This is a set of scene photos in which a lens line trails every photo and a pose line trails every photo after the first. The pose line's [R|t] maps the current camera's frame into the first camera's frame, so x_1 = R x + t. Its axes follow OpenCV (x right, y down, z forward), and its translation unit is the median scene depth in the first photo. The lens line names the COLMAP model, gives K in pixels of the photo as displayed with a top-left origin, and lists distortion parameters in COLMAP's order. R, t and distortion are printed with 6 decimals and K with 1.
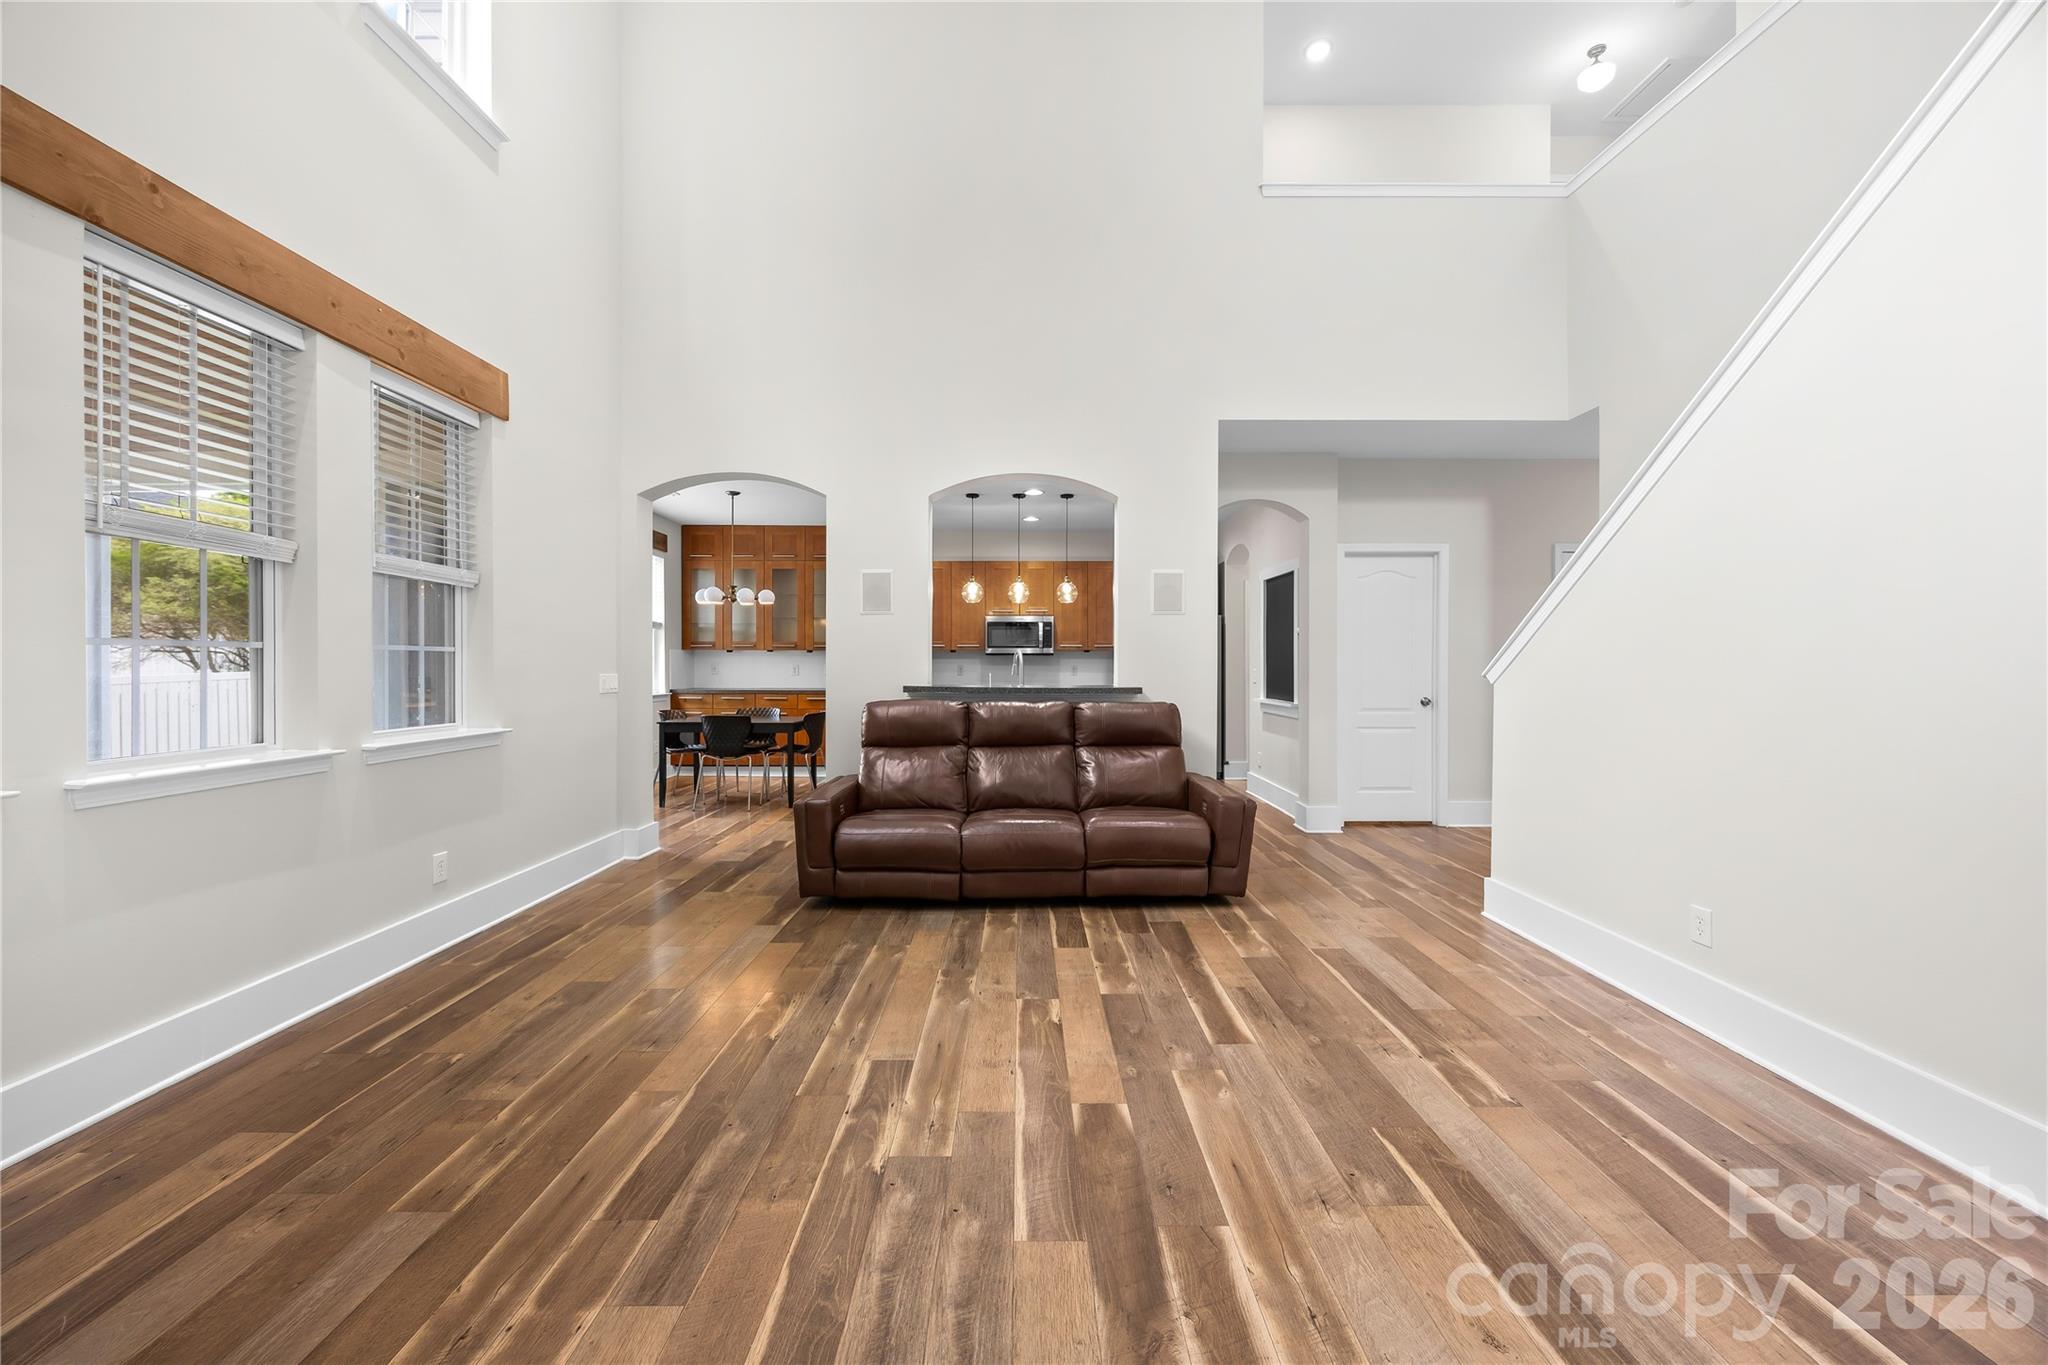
lens RADIAL K [[789.5, 0, 1028.6], [0, 789.5, 673.5], [0, 0, 1]] dist [-0.001967, 0.000426]
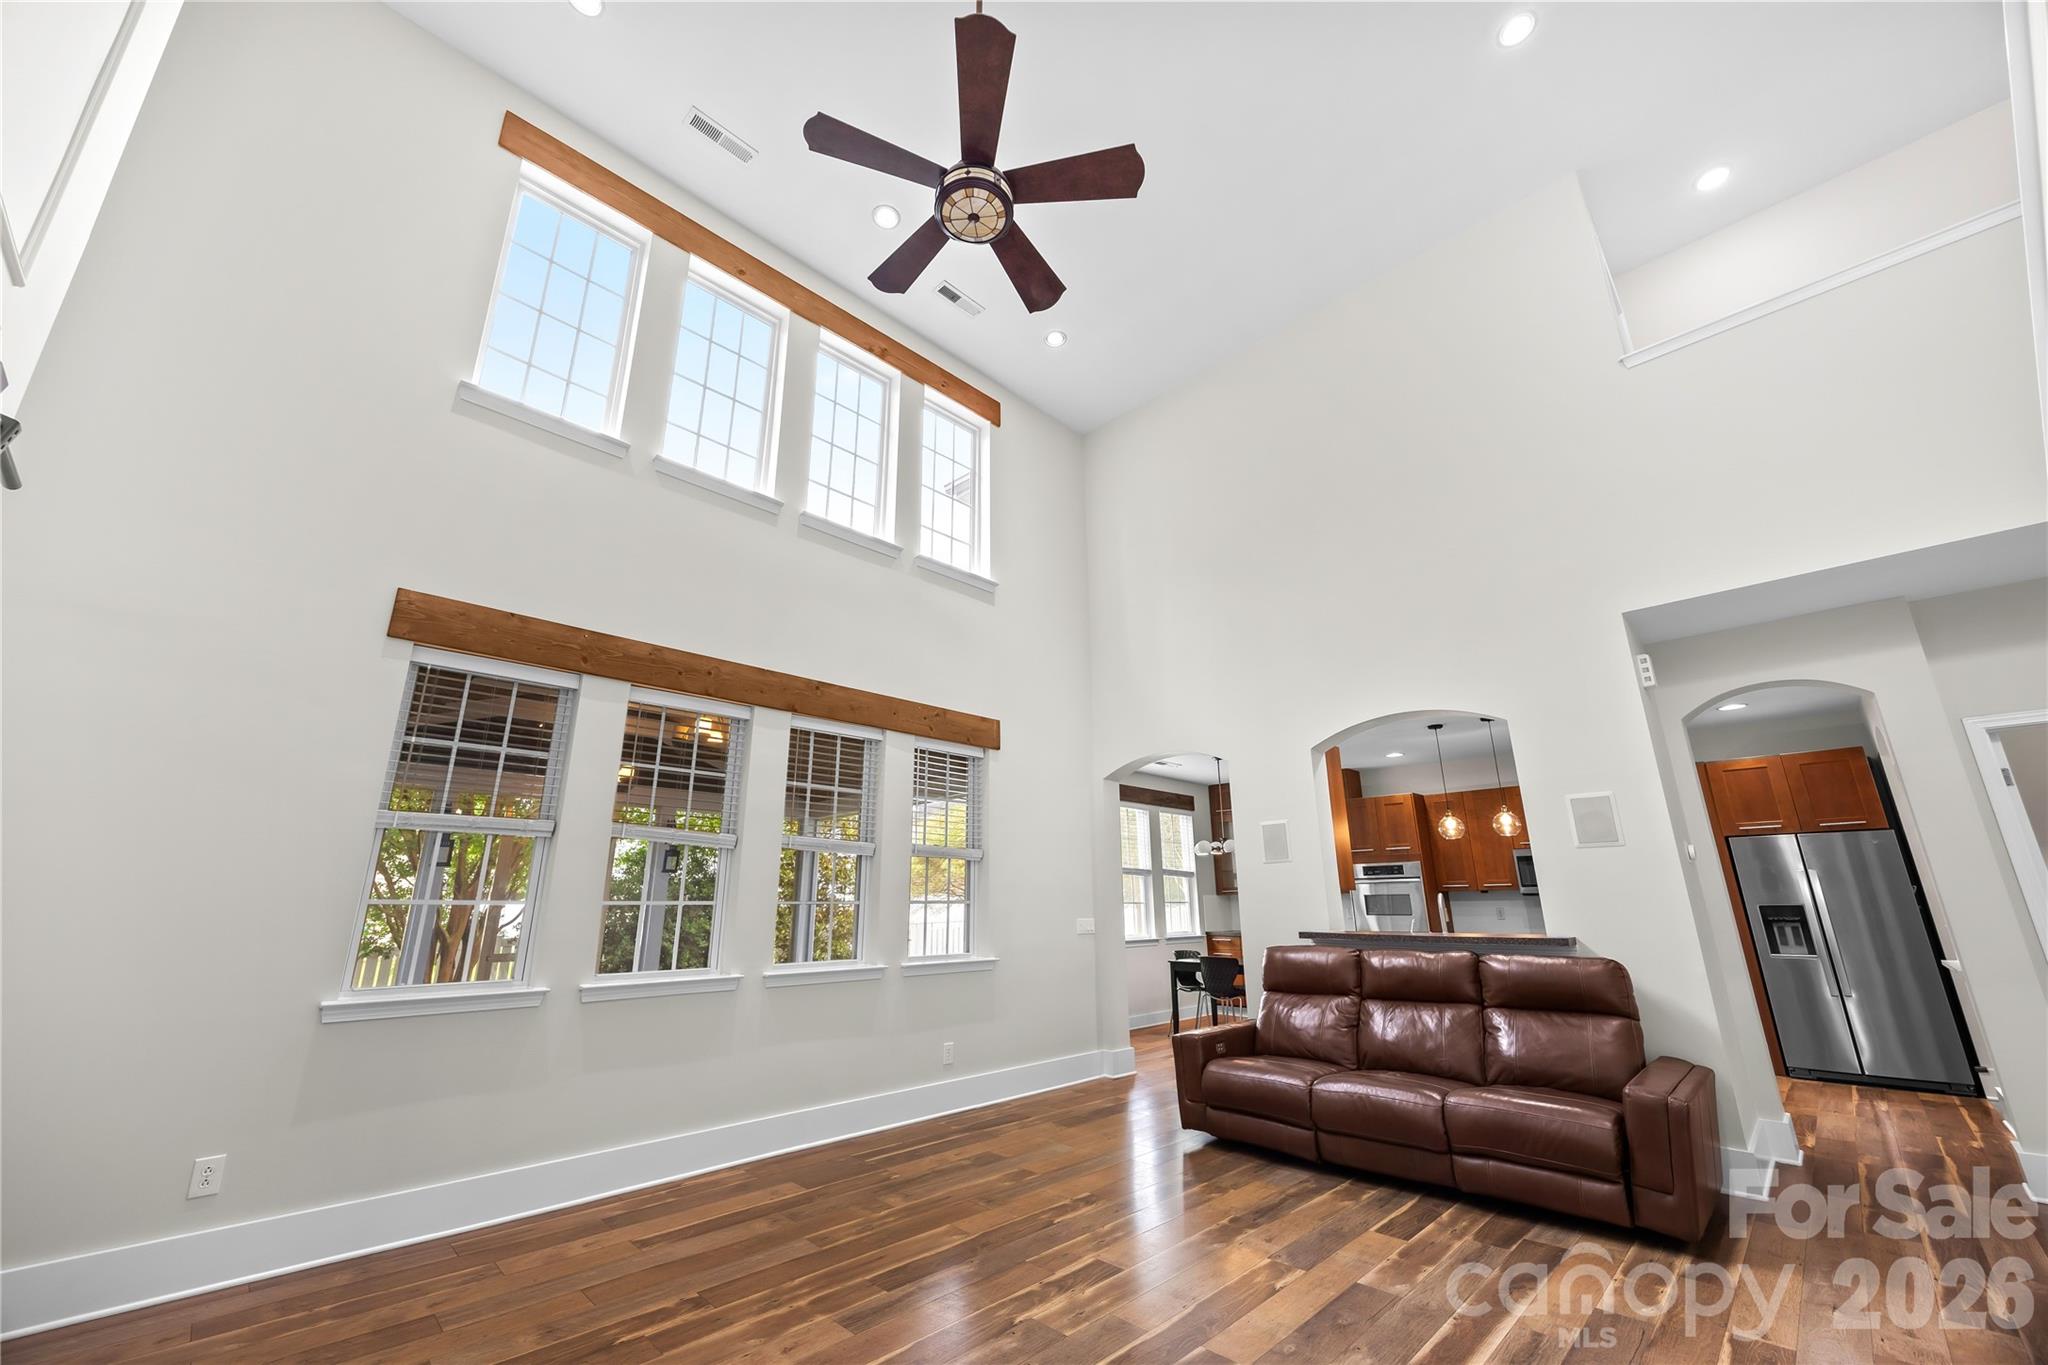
lens RADIAL K [[789.5, 0, 1023.2], [0, 789.5, 678.7], [0, 0, 1]] dist [-0.001967, 0.000426]
pose [[0.693559, -0.204564, -0.690745, 0.500629], [-0.001691, 0.958371, -0.285520, -0.008176], [0.720397, 0.199193, 0.664341, -0.035616]]
